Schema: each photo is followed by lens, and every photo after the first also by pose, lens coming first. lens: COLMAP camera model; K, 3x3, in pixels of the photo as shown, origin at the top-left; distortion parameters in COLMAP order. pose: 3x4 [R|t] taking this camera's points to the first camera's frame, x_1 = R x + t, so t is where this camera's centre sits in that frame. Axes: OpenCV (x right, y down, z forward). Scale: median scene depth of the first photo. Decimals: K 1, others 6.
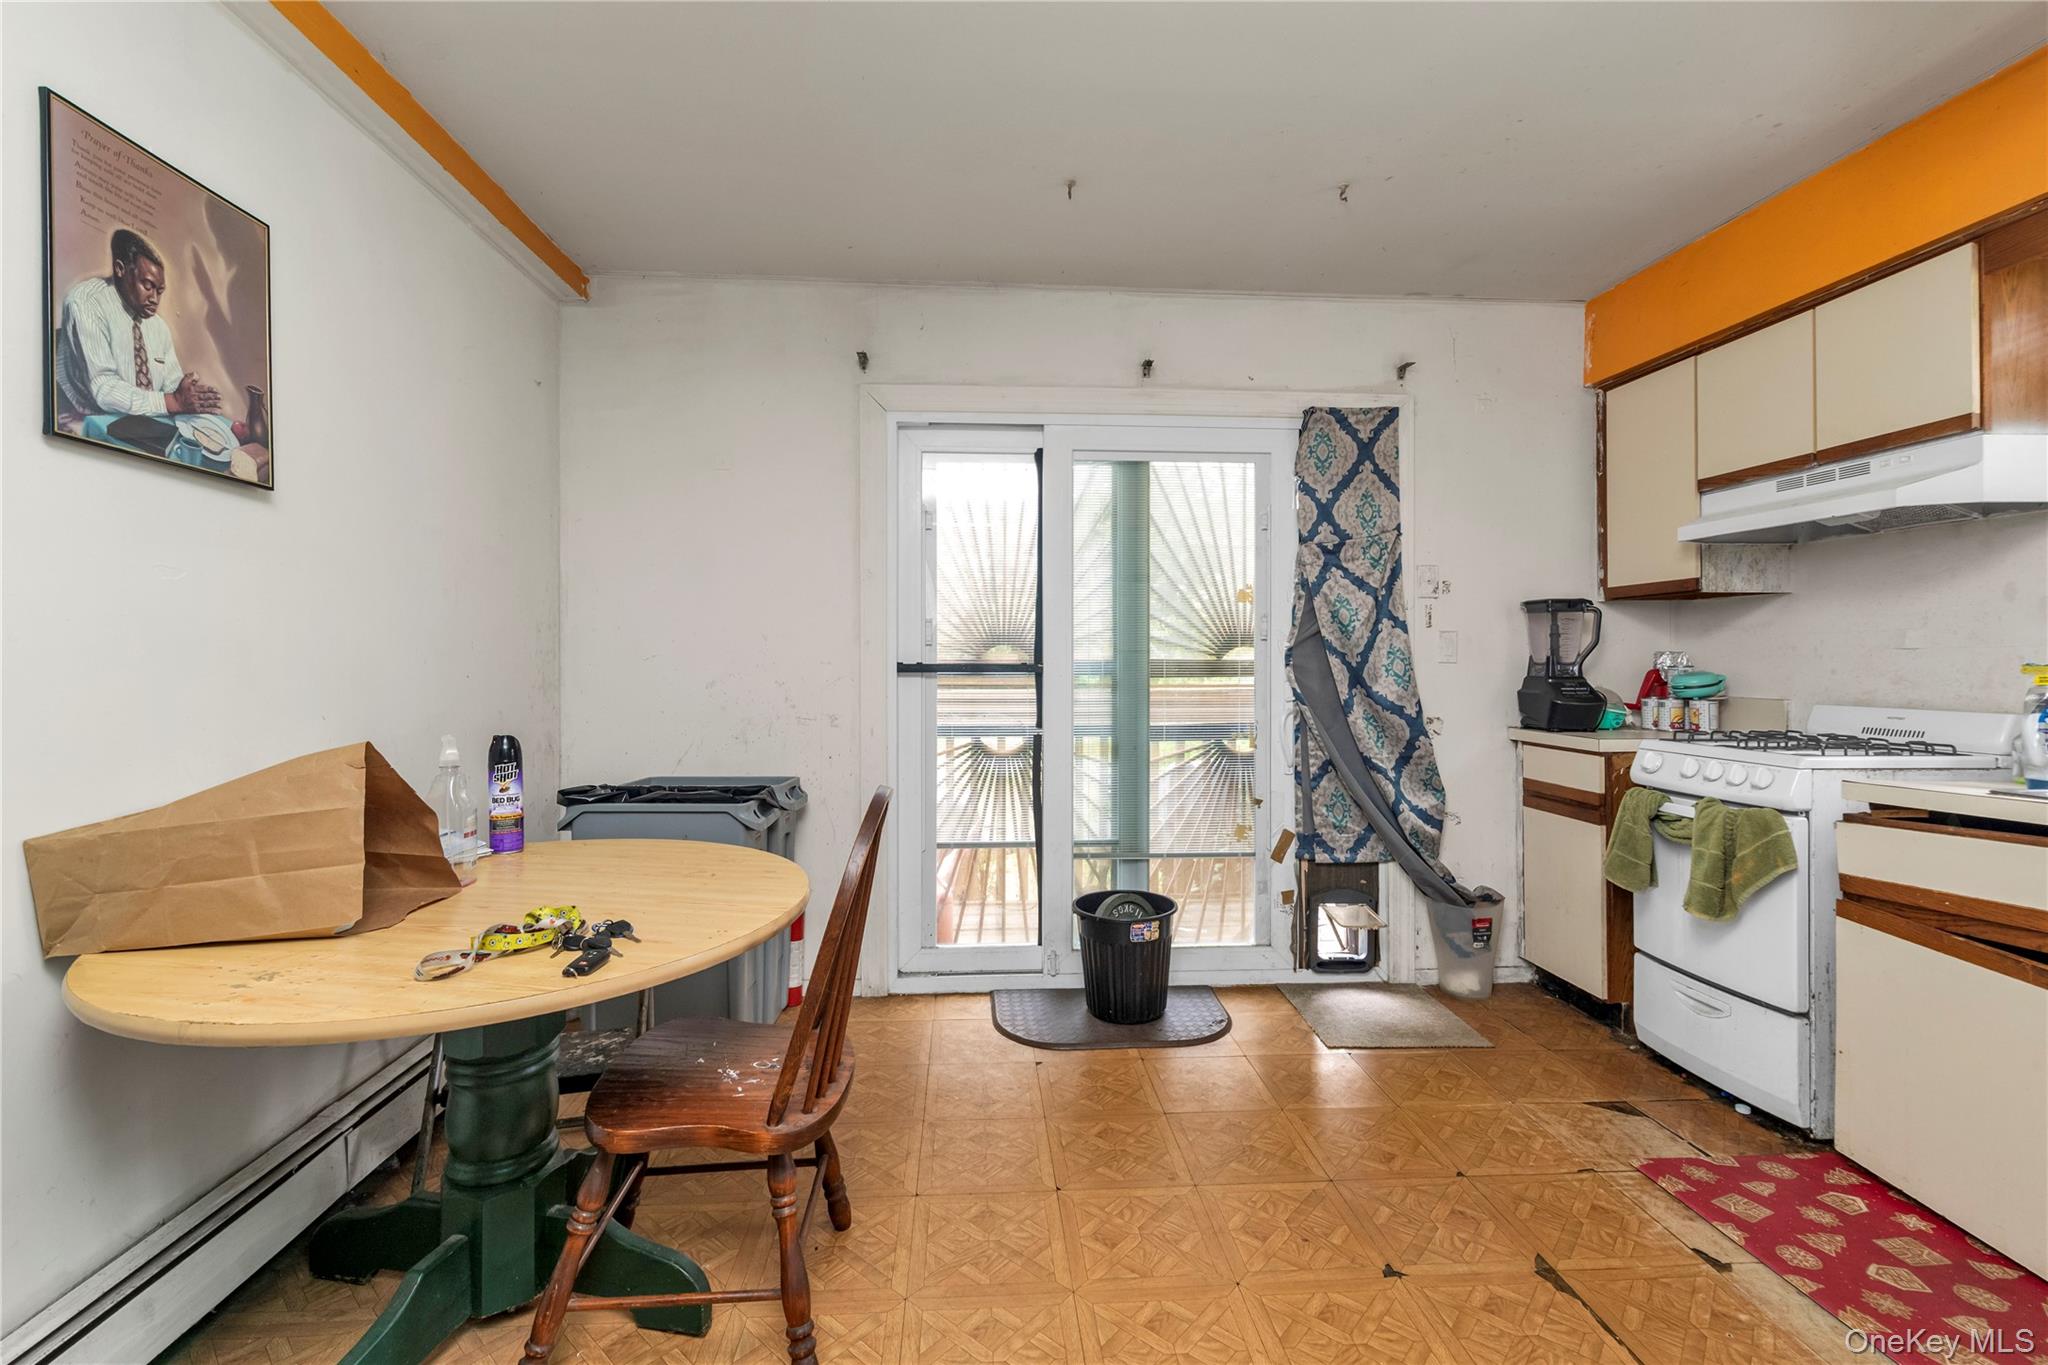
lens RADIAL K [[893.8, 0, 1016.4], [0, 893.8, 664.8], [0, 0, 1]] dist [0.001444, -0.000075]
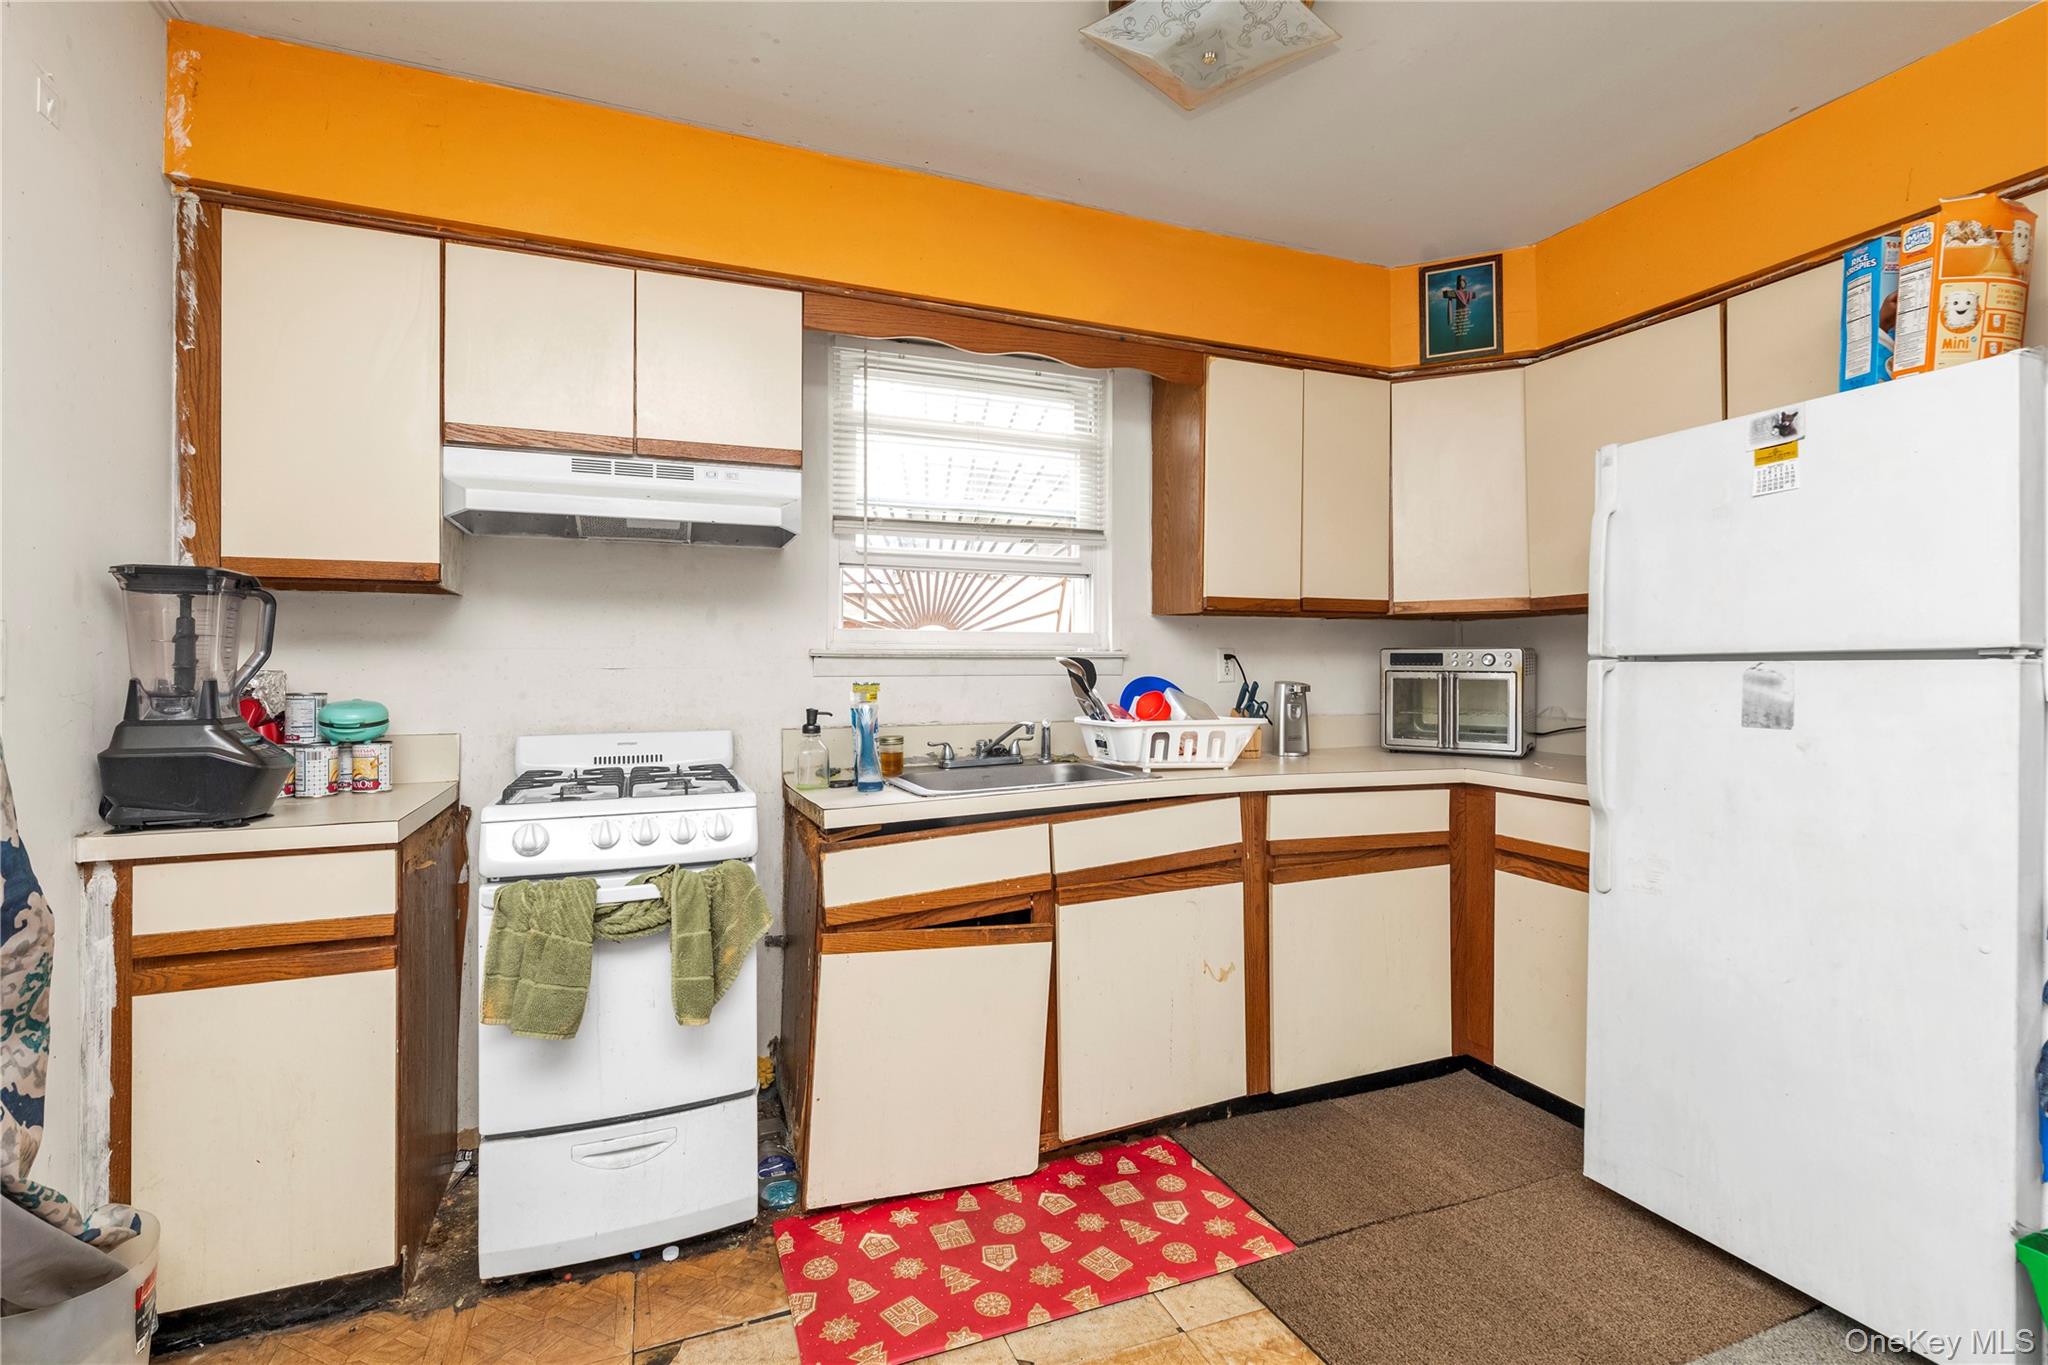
lens RADIAL K [[943.3, 0, 1025.6], [0, 943.3, 659.2], [0, 0, 1]] dist [-0.004077, -0.000226]
pose [[-0.316033, 0.011115, 0.948683, -0.087186], [0.009492, 0.999918, -0.008553, -0.018250], [-0.948701, 0.006301, -0.316113, 1.077334]]
